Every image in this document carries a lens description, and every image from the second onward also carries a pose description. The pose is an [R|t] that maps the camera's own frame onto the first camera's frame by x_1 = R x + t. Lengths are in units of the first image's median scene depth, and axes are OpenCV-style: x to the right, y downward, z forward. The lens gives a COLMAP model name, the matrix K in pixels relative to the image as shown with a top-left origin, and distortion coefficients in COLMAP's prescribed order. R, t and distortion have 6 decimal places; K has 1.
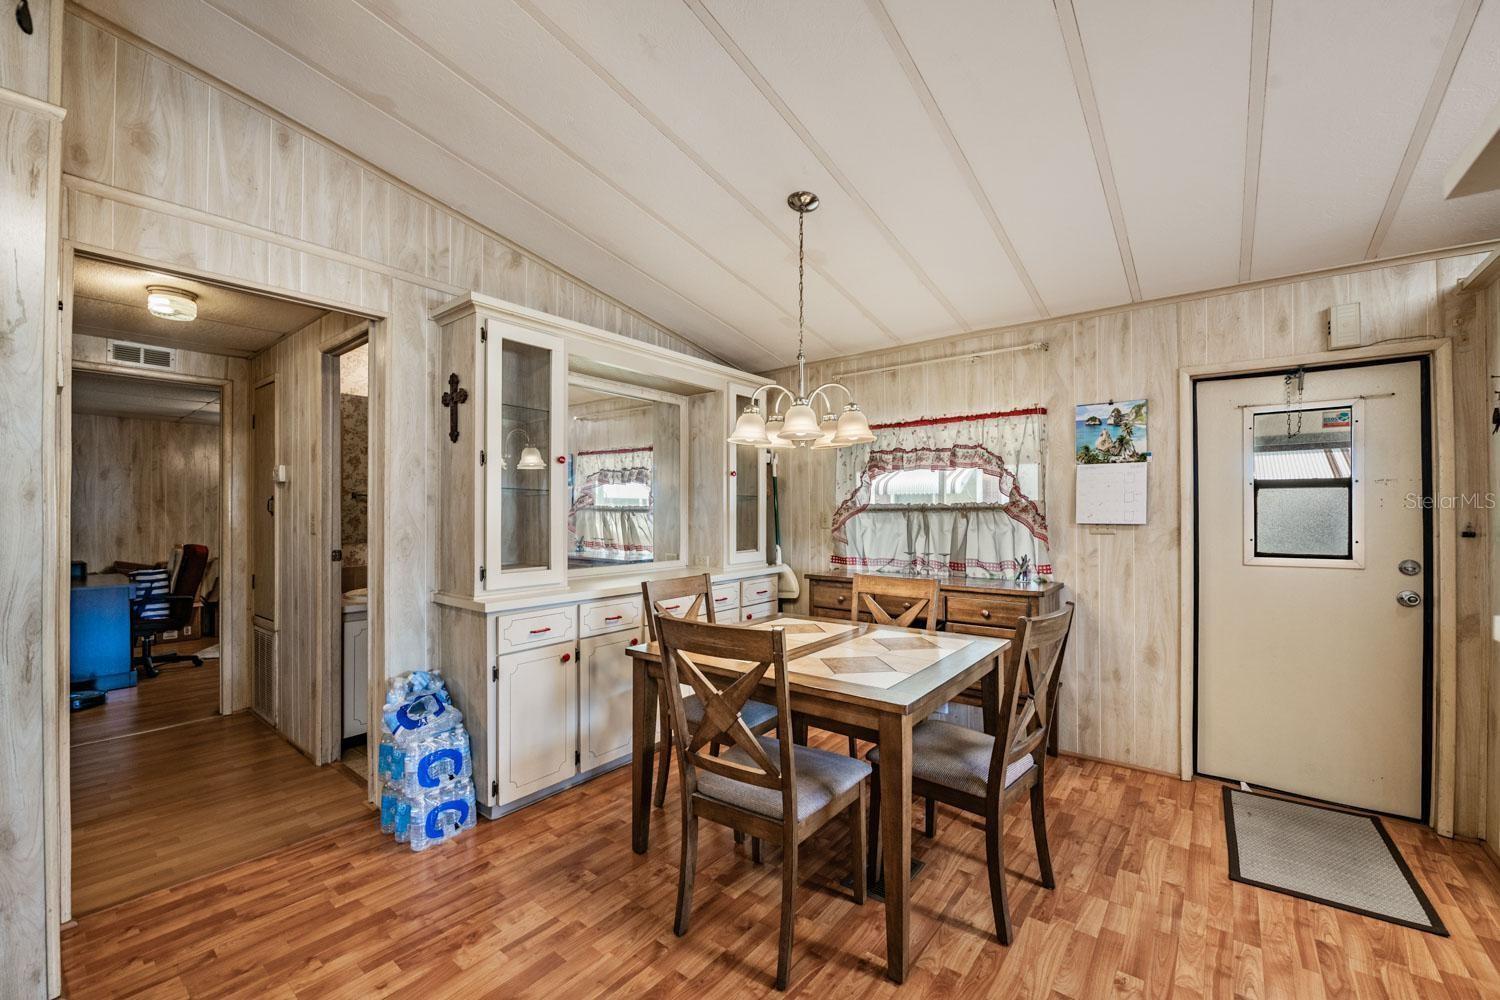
lens RADIAL K [[598.7, 0, 758.3], [0, 598.7, 508.3], [0, 0, 1]] dist [0.000292, -0.010020]
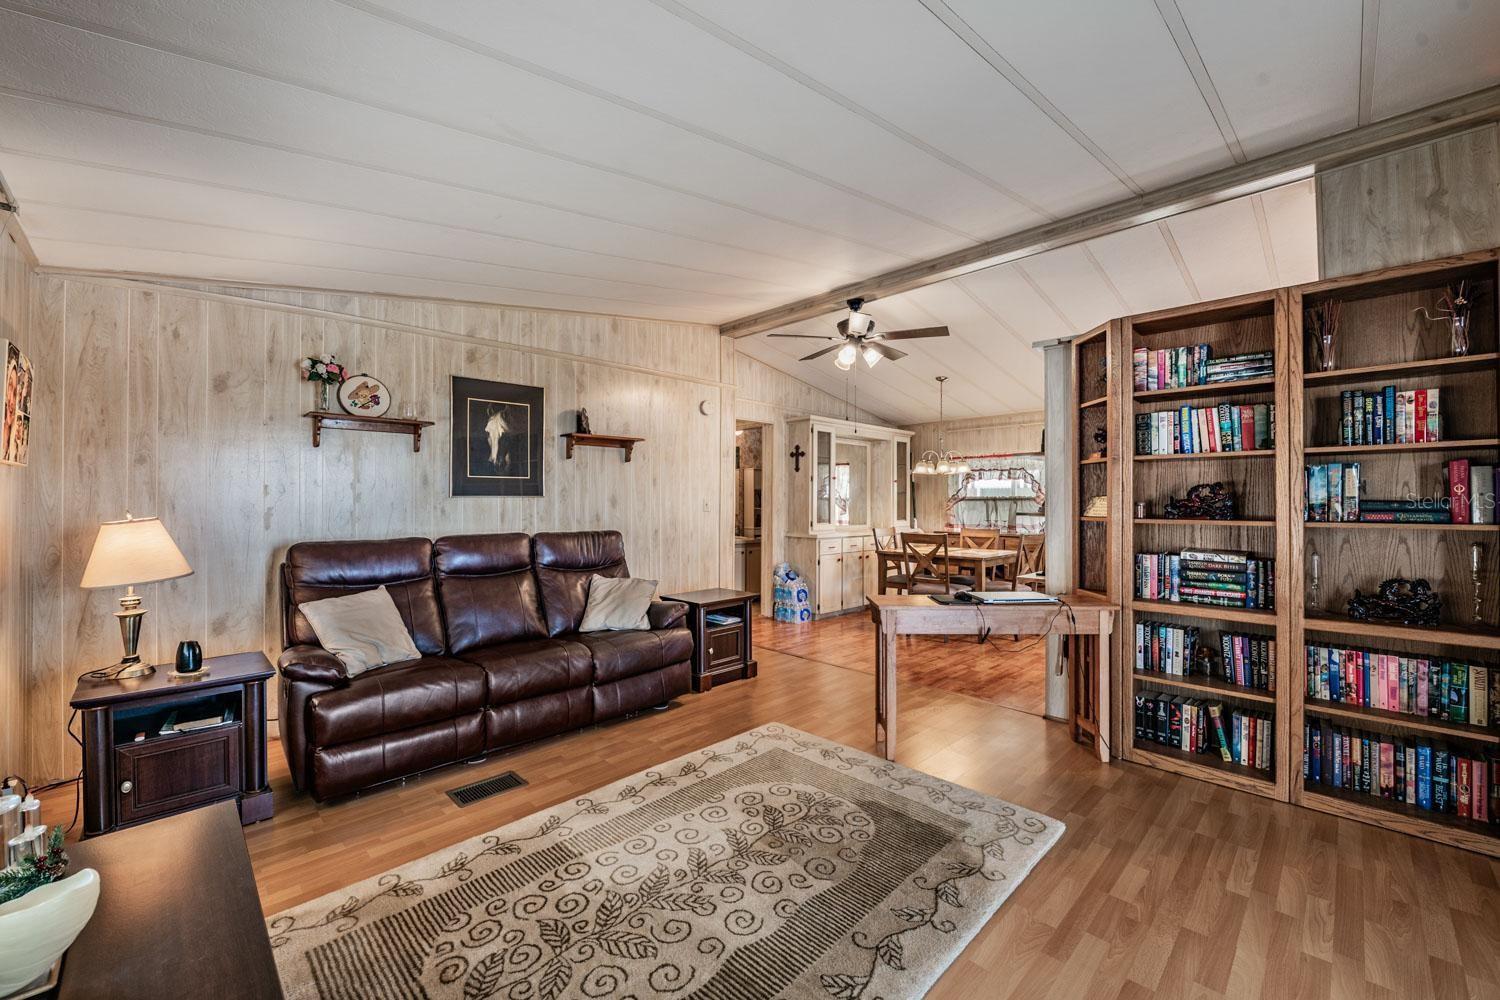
lens RADIAL K [[600.0, 0, 735.7], [0, 600.0, 491.6], [0, 0, 1]] dist [-0.016463, -0.000061]
pose [[0.988004, 0.001001, -0.154428, -0.327261], [-0.002801, 0.999931, -0.011437, 0.001401], [0.154406, 0.011732, 0.987938, -1.341124]]
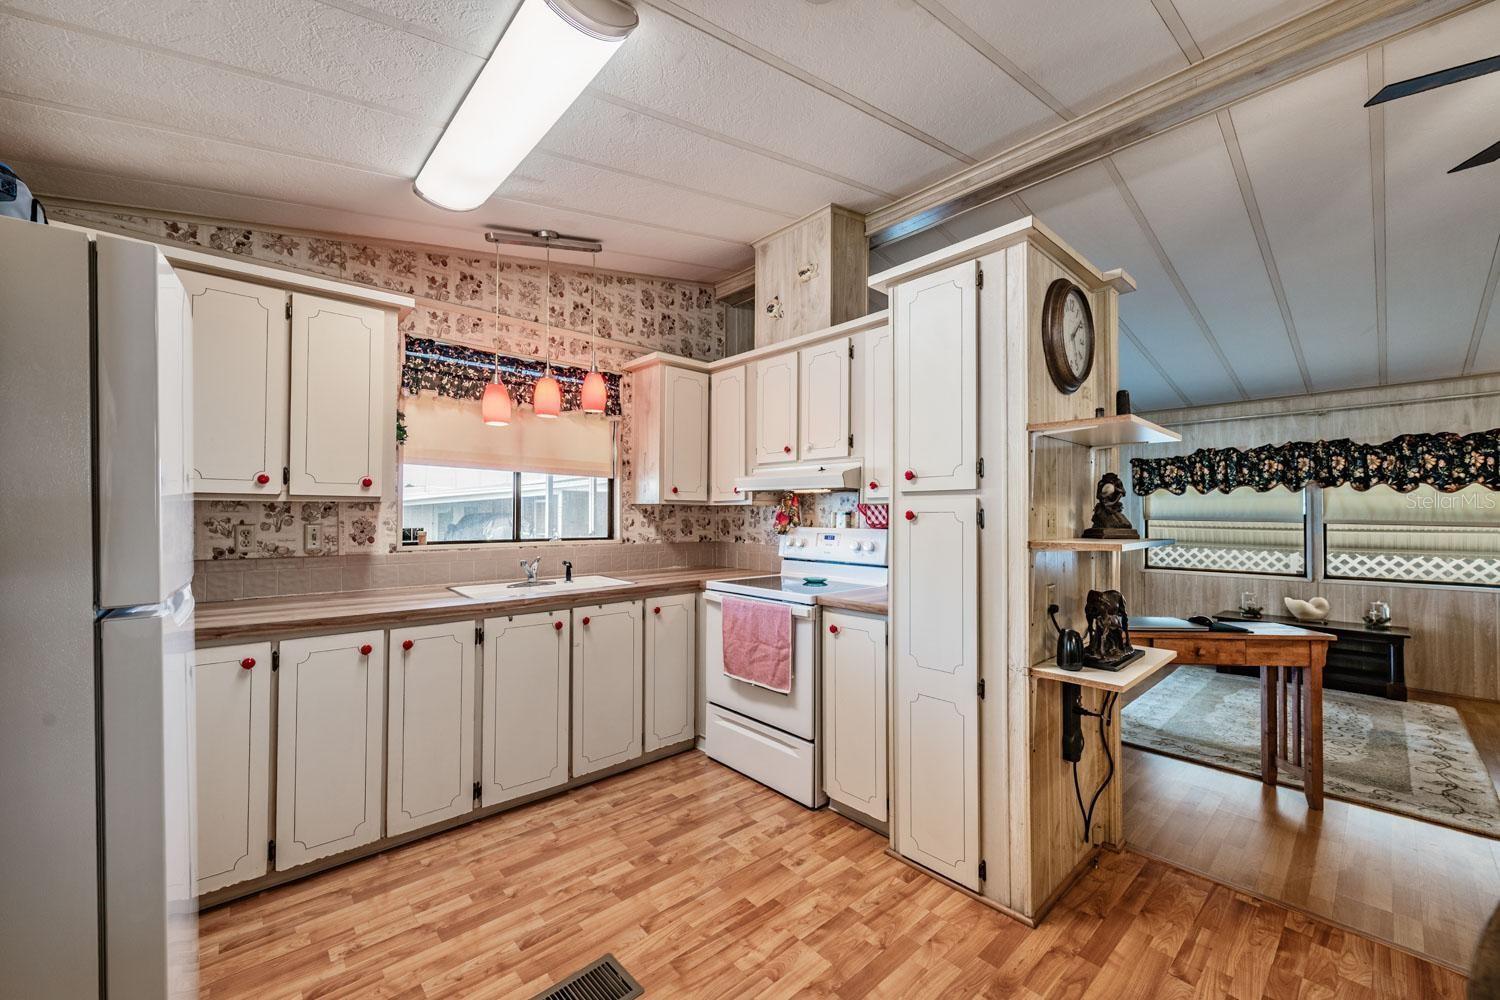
lens RADIAL K [[573.8, 0, 756.5], [0, 573.8, 506.6], [0, 0, 1]] dist [0.000578, -0.002689]
pose [[-0.985834, 0.001409, 0.167716, 0.448183], [-0.002275, 0.999760, -0.021769, 0.006625], [-0.167707, -0.021843, -0.985595, 0.770330]]
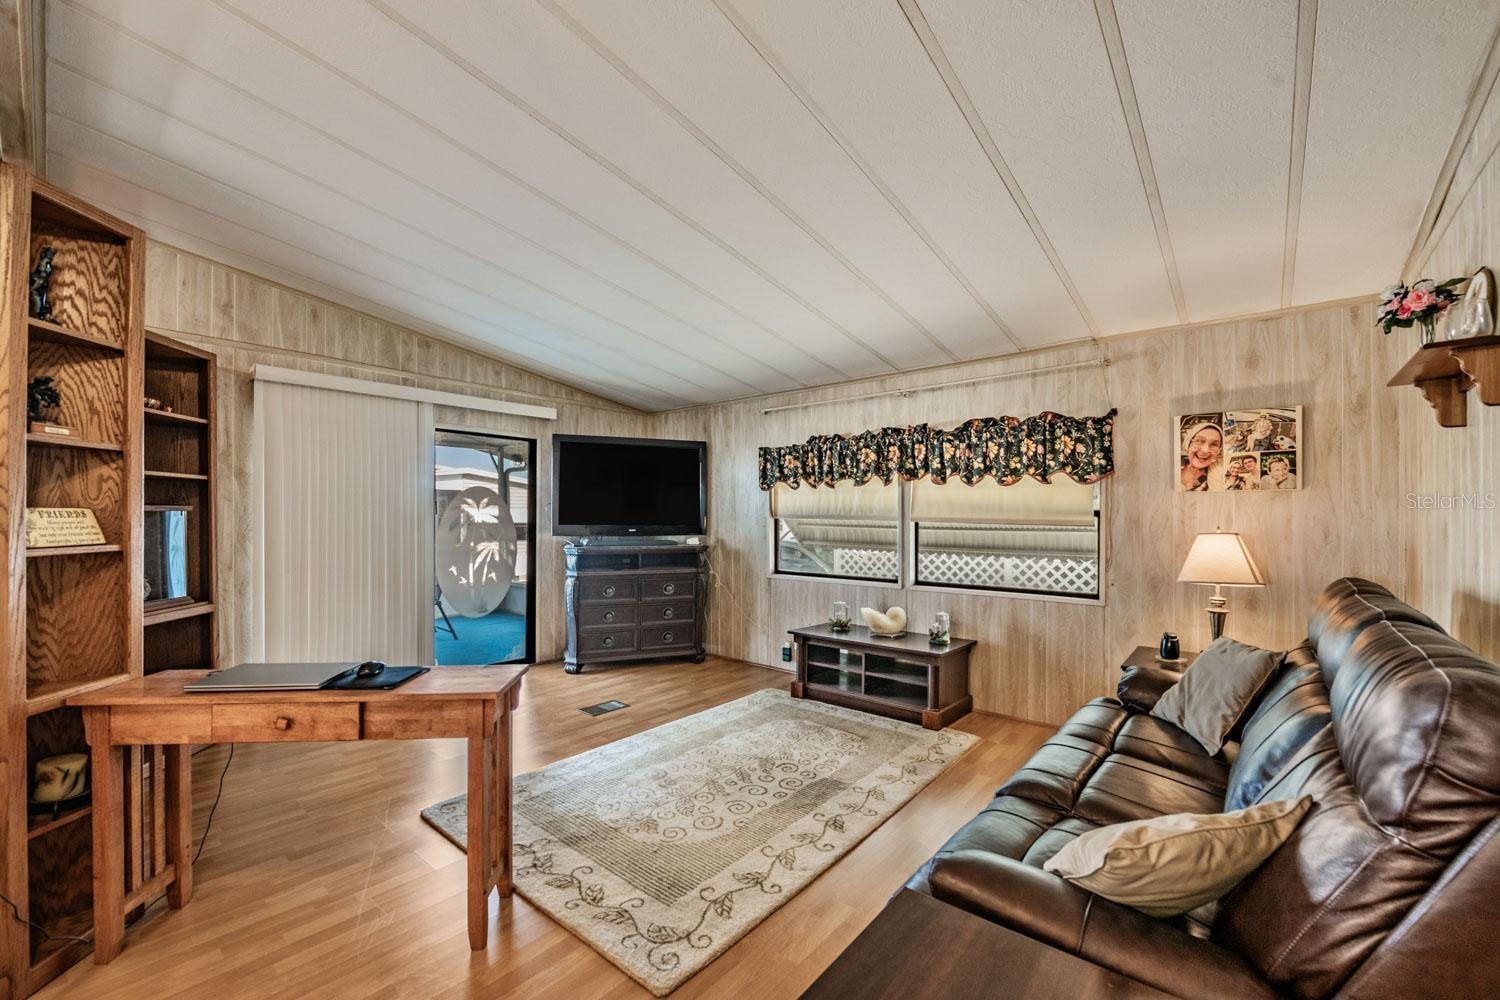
lens RADIAL K [[590.0, 0, 750.7], [0, 590.0, 517.4], [0, 0, 1]] dist [-0.003402, -0.000314]
pose [[-0.999517, 0.001697, 0.031039, -0.528690], [0.001628, 0.999996, -0.002228, 0.006737], [-0.031043, -0.002176, -0.999516, 0.357356]]
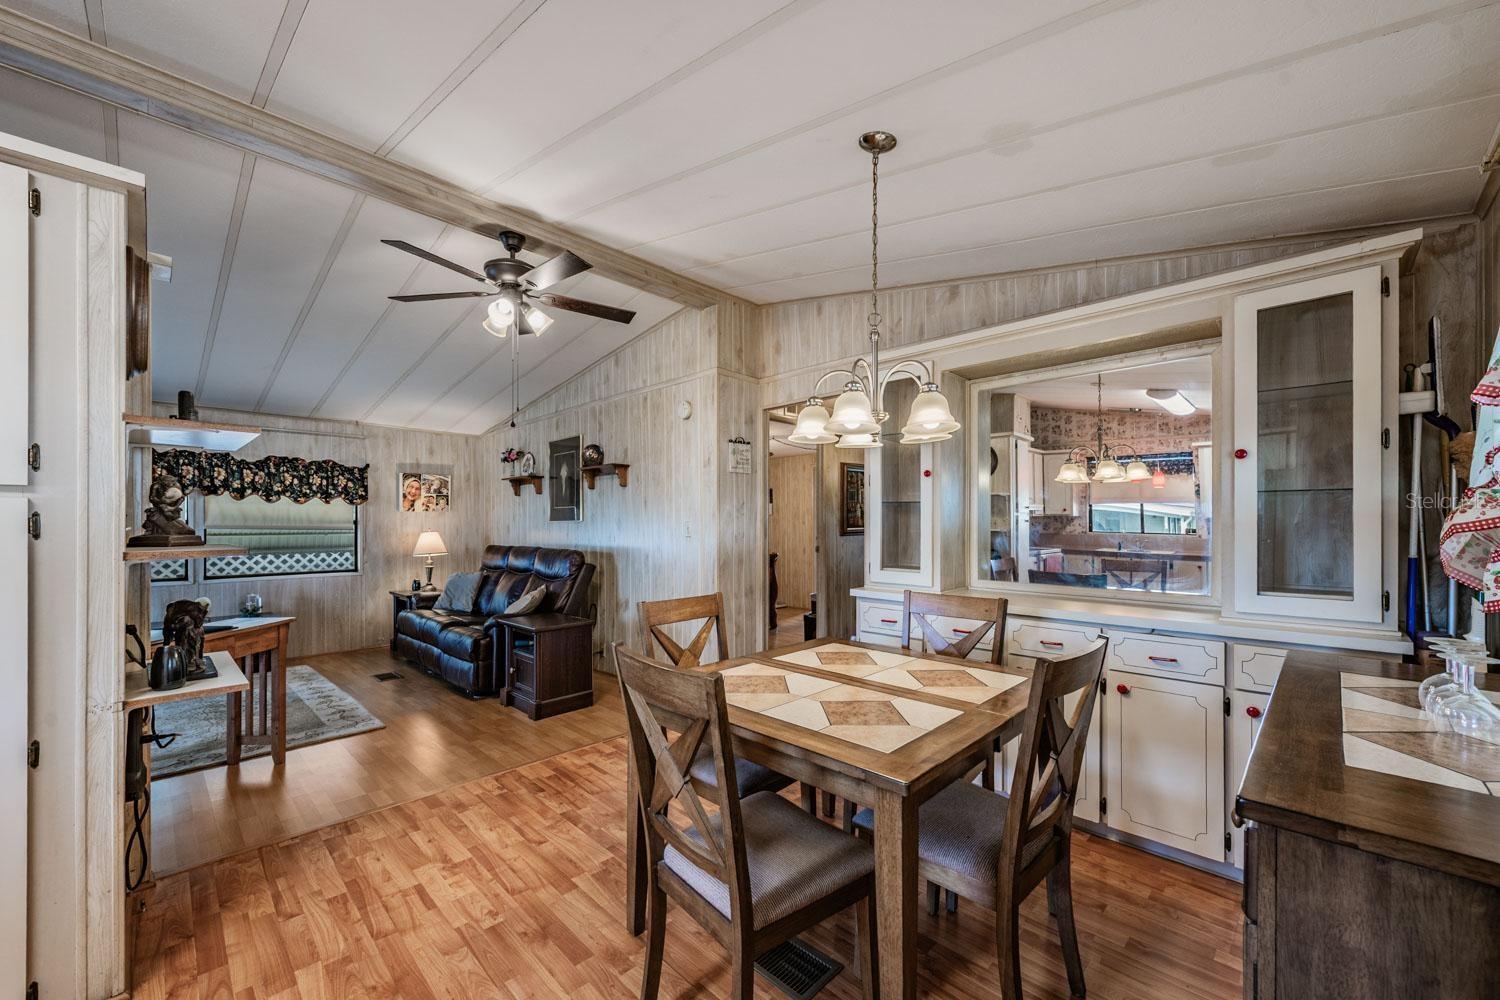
lens RADIAL K [[579.5, 0, 743.3], [0, 579.5, 524.4], [0, 0, 1]] dist [0.000123, -0.000035]
pose [[-0.113063, 0.004189, -0.993579, 0.713338], [0.006213, 0.999975, 0.003509, 0.006264], [0.993568, -0.005776, -0.113086, 0.733933]]
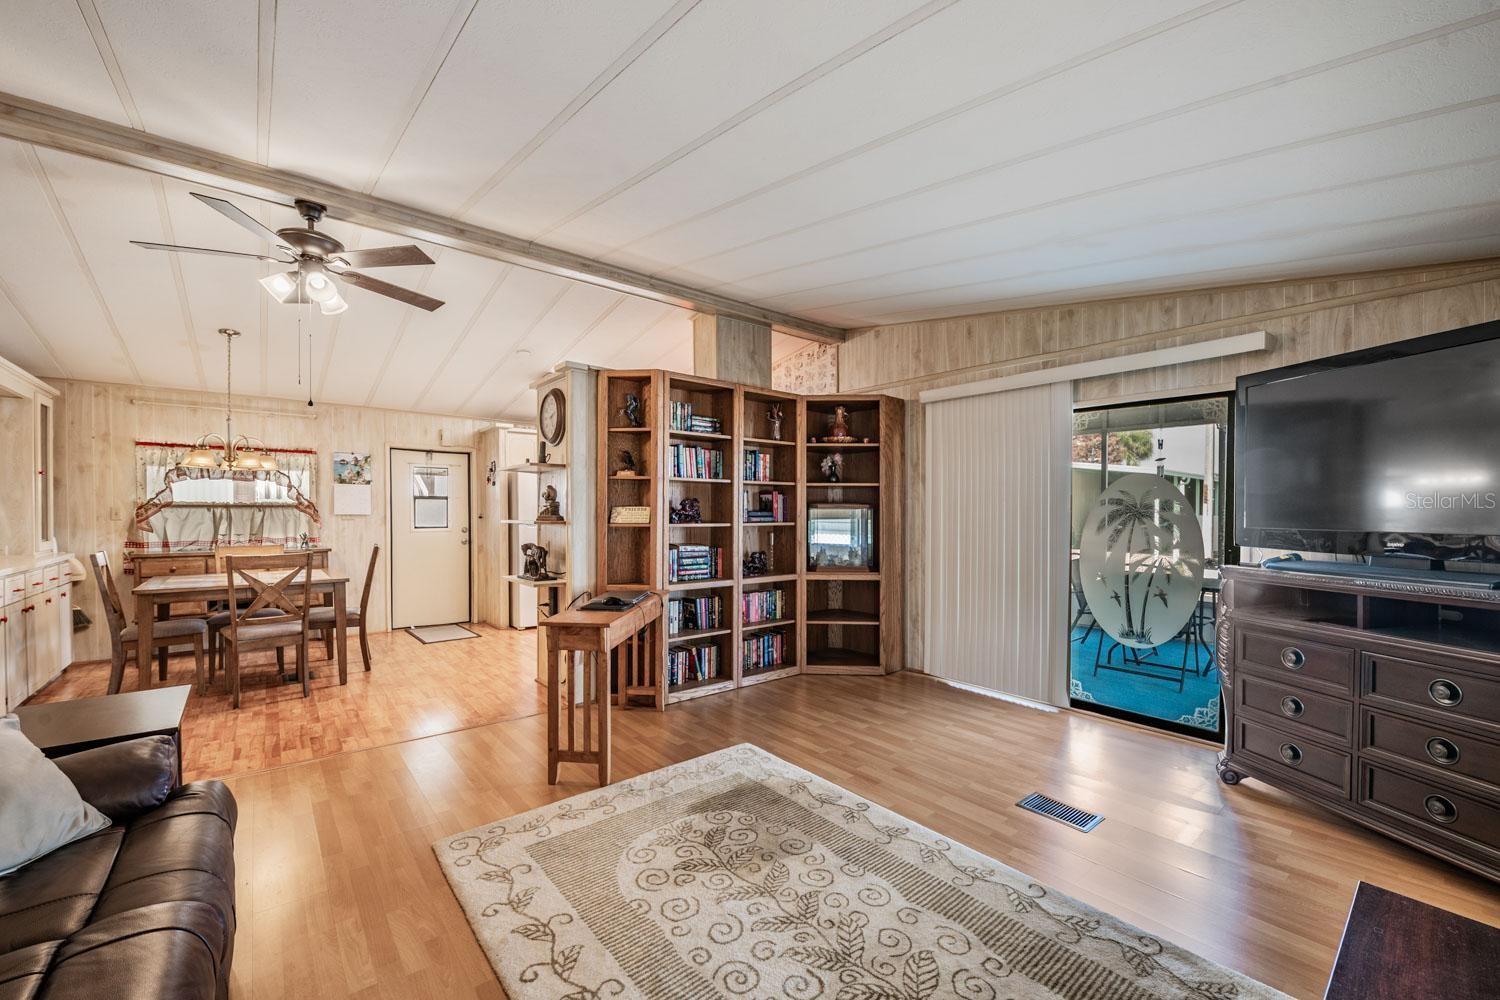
lens RADIAL K [[611.1, 0, 762.6], [0, 611.1, 508.3], [0, 0, 1]] dist [-0.013628, -0.000259]
pose [[0.200528, 0.009984, 0.979637, -1.114671], [-0.009237, 0.999923, -0.008300, 0.008781], [-0.979644, -0.007385, 0.200605, -0.740378]]
